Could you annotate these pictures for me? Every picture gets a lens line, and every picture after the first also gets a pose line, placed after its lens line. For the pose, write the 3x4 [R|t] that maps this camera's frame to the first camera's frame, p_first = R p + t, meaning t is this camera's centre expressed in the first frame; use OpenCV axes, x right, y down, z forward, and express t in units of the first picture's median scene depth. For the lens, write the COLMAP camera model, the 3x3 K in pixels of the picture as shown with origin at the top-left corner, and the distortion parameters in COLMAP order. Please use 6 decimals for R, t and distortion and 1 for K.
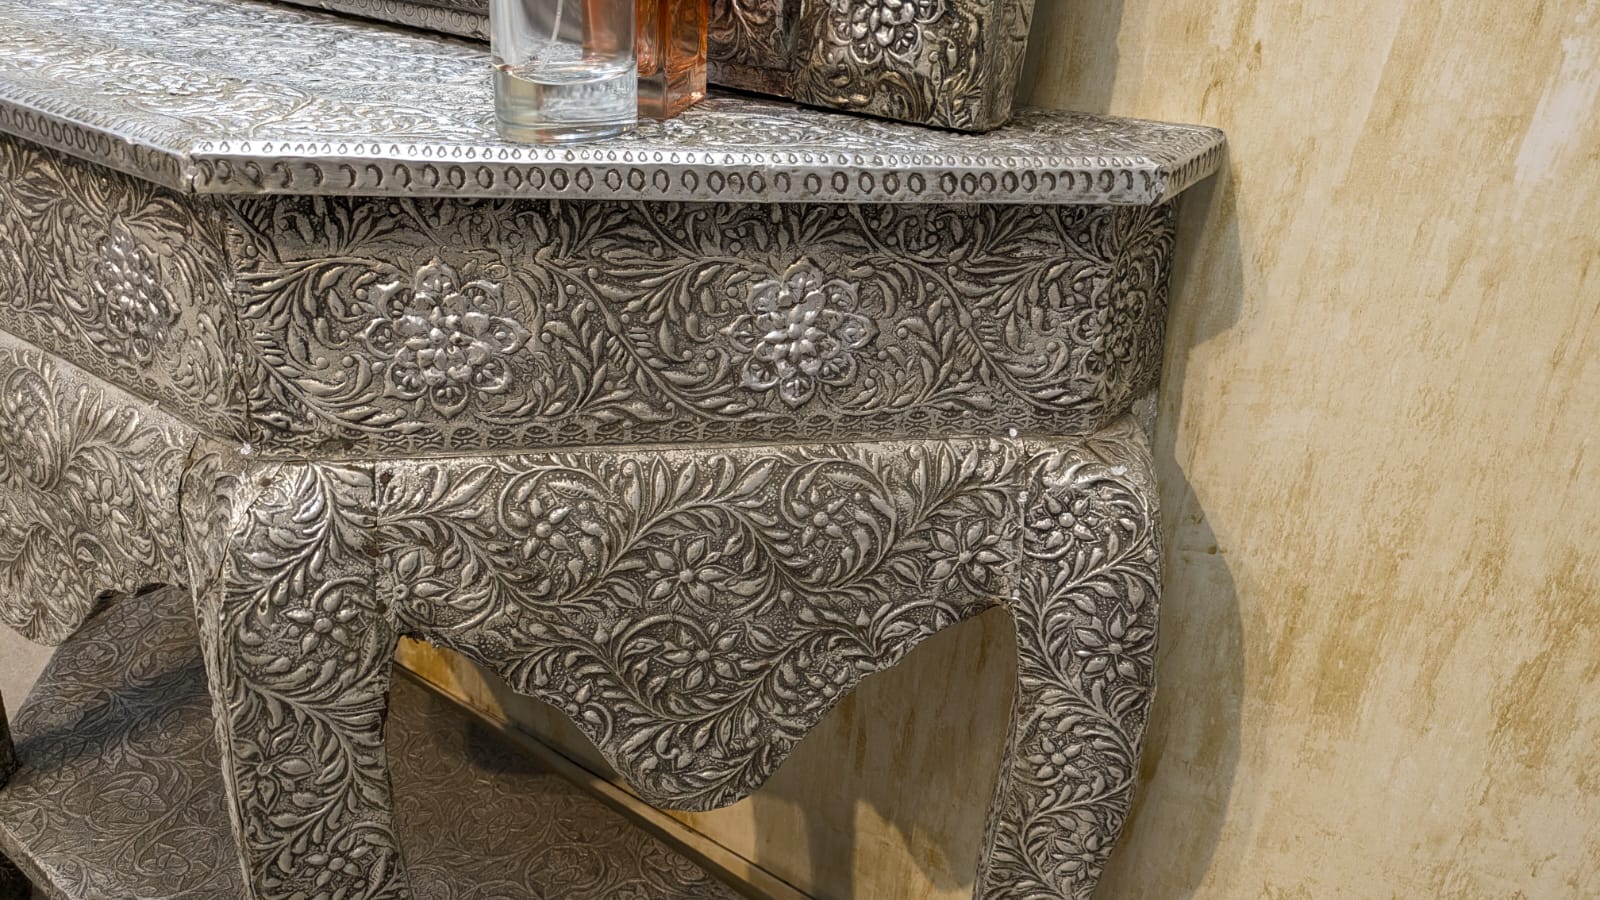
lens RADIAL K [[1194.3, 0, 803.6], [0, 1194.3, 464.1], [0, 0, 1]] dist [0.047714, -0.044048]
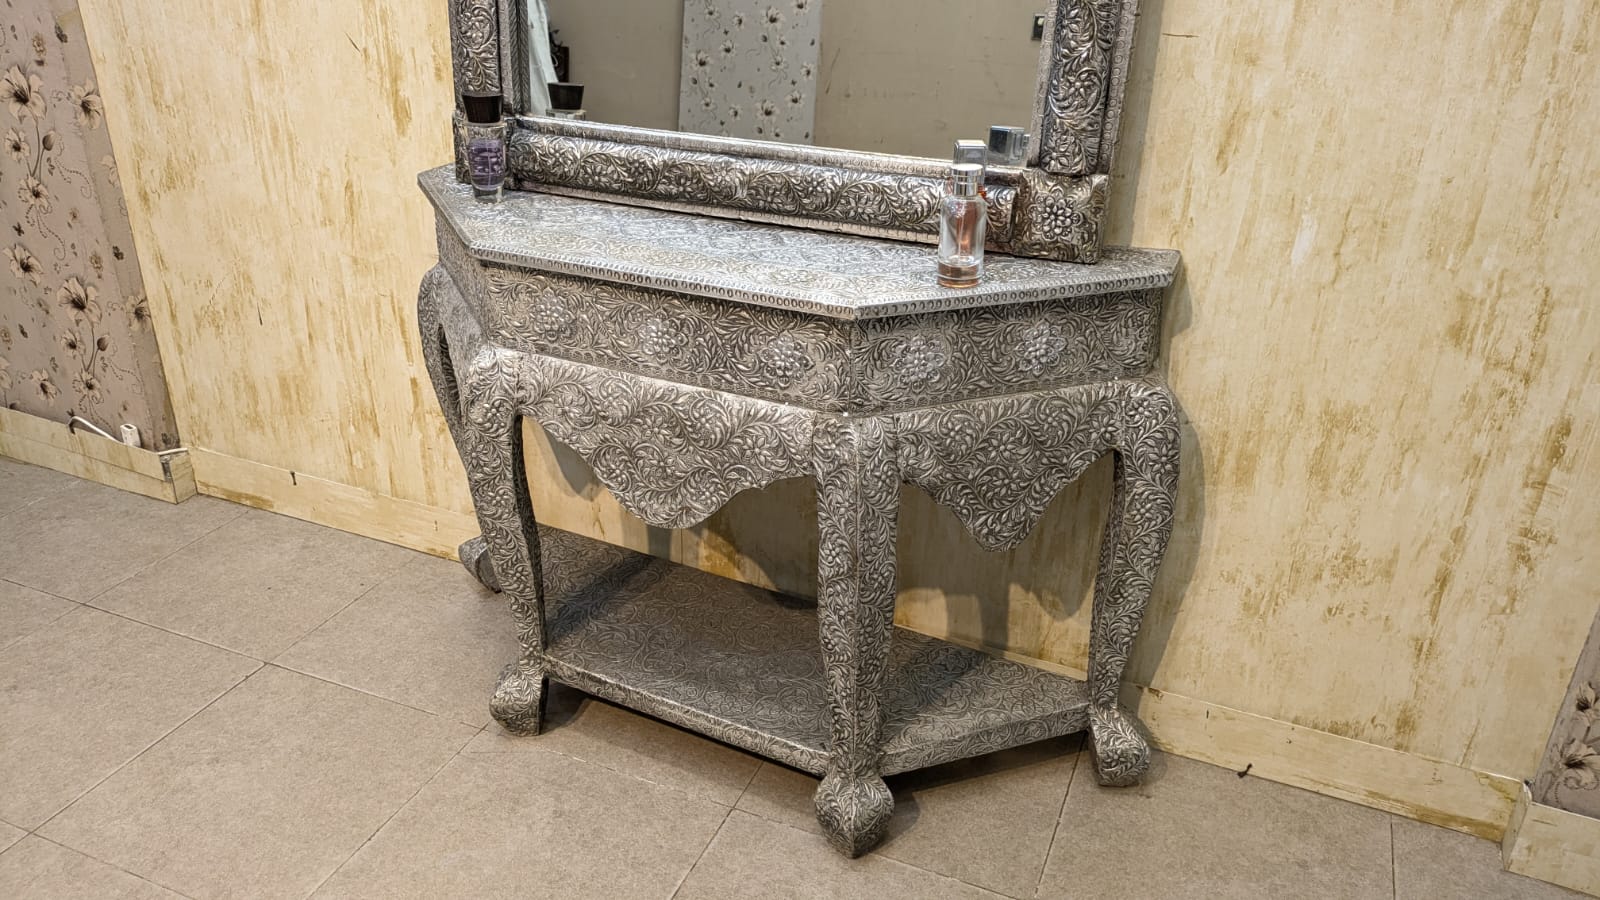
lens RADIAL K [[1194.3, 0, 779.7], [0, 1194.3, 468.7], [0, 0, 1]] dist [0.047714, -0.044048]
pose [[0.984823, -0.116805, 0.128375, -0.875528], [0.118654, 0.992912, -0.006825, 0.096642], [-0.126668, 0.021953, 0.991702, -1.416250]]
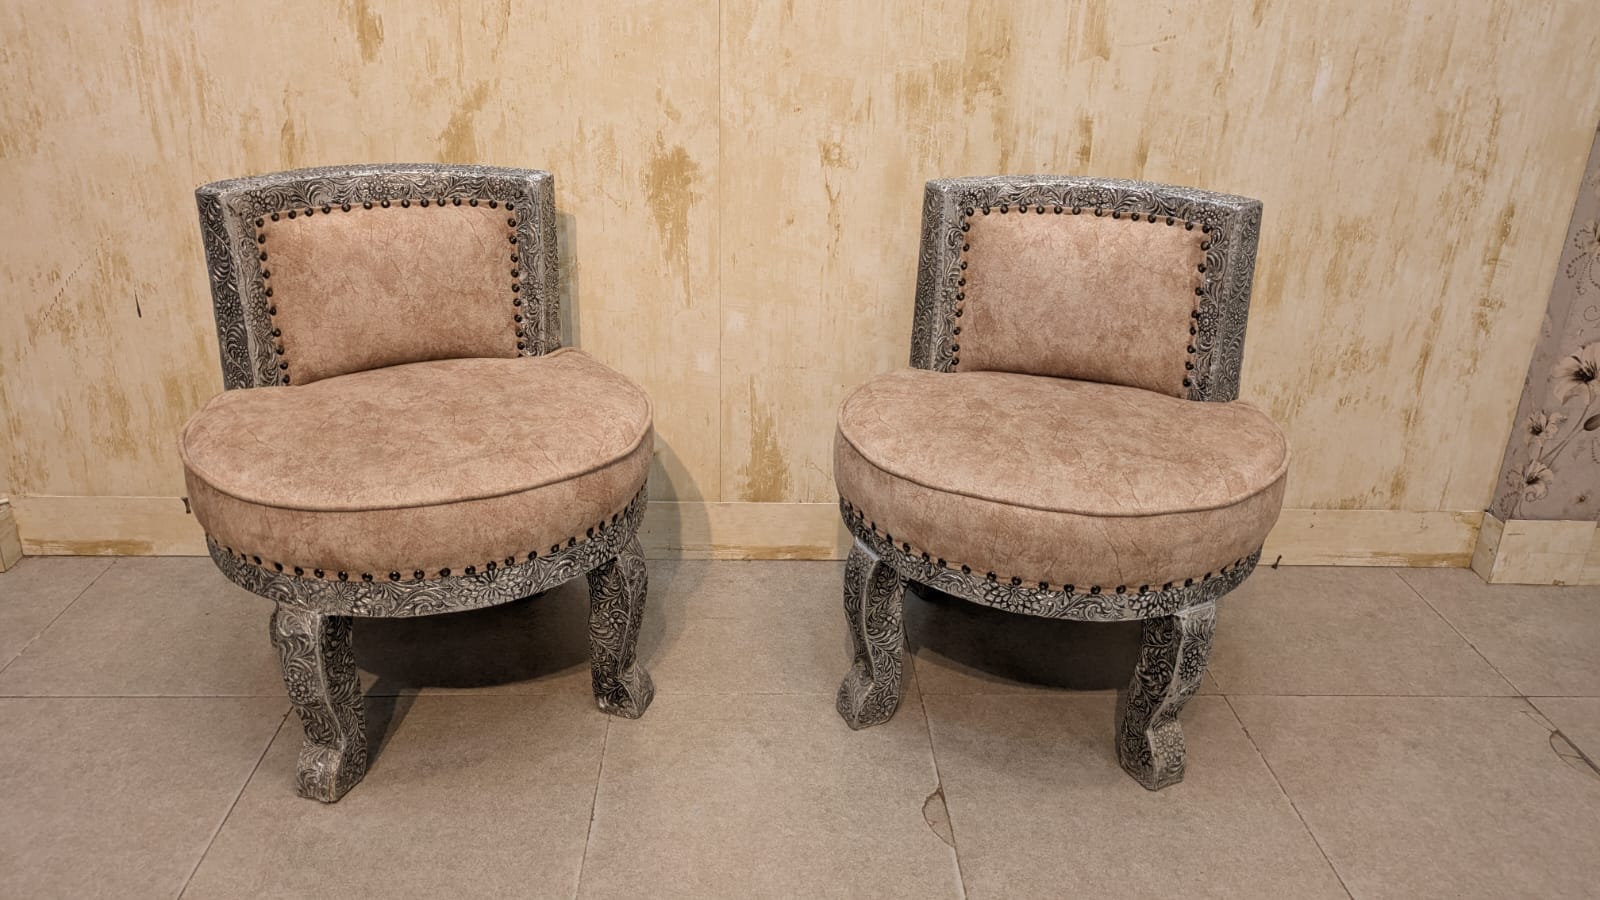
lens RADIAL K [[1194.3, 0, 784.8], [0, 1194.3, 442.3], [0, 0, 1]] dist [0.047714, -0.044048]
pose [[0.820350, -0.259841, 0.509420, -2.262594], [0.290003, 0.956795, 0.021024, 0.148950], [-0.492873, 0.130486, 0.860261, -0.889027]]
